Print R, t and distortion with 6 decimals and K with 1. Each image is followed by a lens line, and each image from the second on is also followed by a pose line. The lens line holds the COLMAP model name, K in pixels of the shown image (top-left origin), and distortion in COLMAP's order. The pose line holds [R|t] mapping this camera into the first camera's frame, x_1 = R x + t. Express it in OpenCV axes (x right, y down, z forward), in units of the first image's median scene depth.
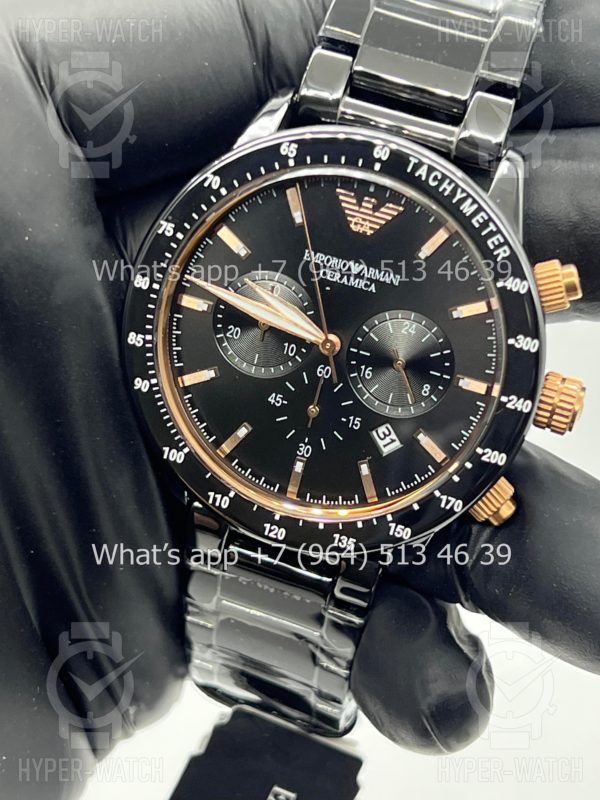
lens RADIAL K [[1850.6, 0, 299.2], [0, 1850.6, 404.3], [0, 0, 1]] dist [0.249103, 0.000000]
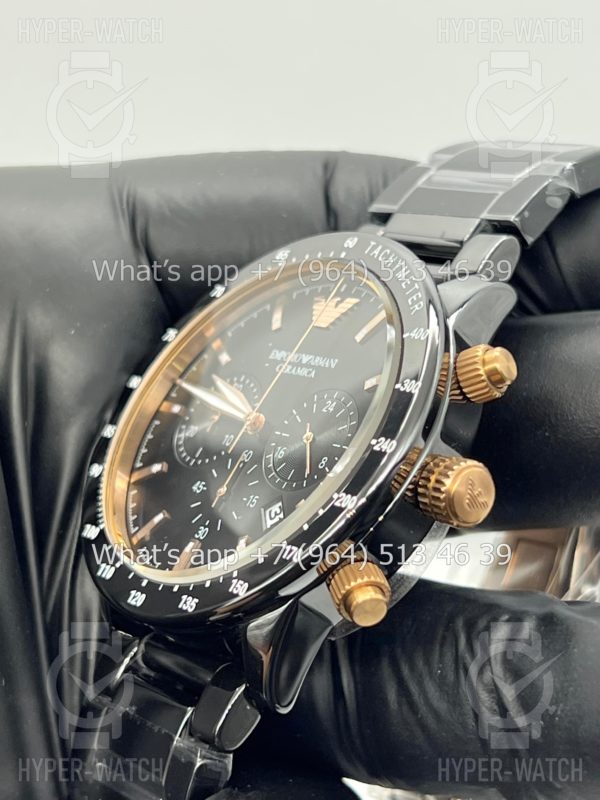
lens RADIAL K [[1850.6, 0, 297.6], [0, 1850.6, 403.0], [0, 0, 1]] dist [0.249103, 0.000000]
pose [[0.846207, 0.029608, -0.532030, 0.530719], [-0.372811, 0.746279, -0.551434, 0.466947], [0.380716, 0.664975, 0.642545, 0.400007]]
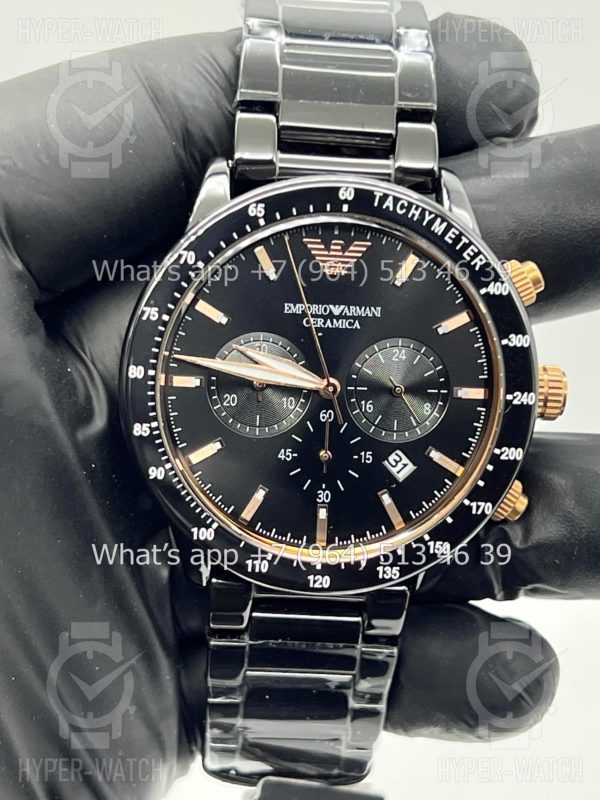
lens RADIAL K [[1850.6, 0, 296.2], [0, 1850.6, 399.8], [0, 0, 1]] dist [0.249103, 0.000000]
pose [[0.930129, -0.233574, 0.283377, -0.291570], [0.249134, 0.968270, -0.019633, -0.010536], [-0.269799, 0.088860, 0.958808, 0.025302]]
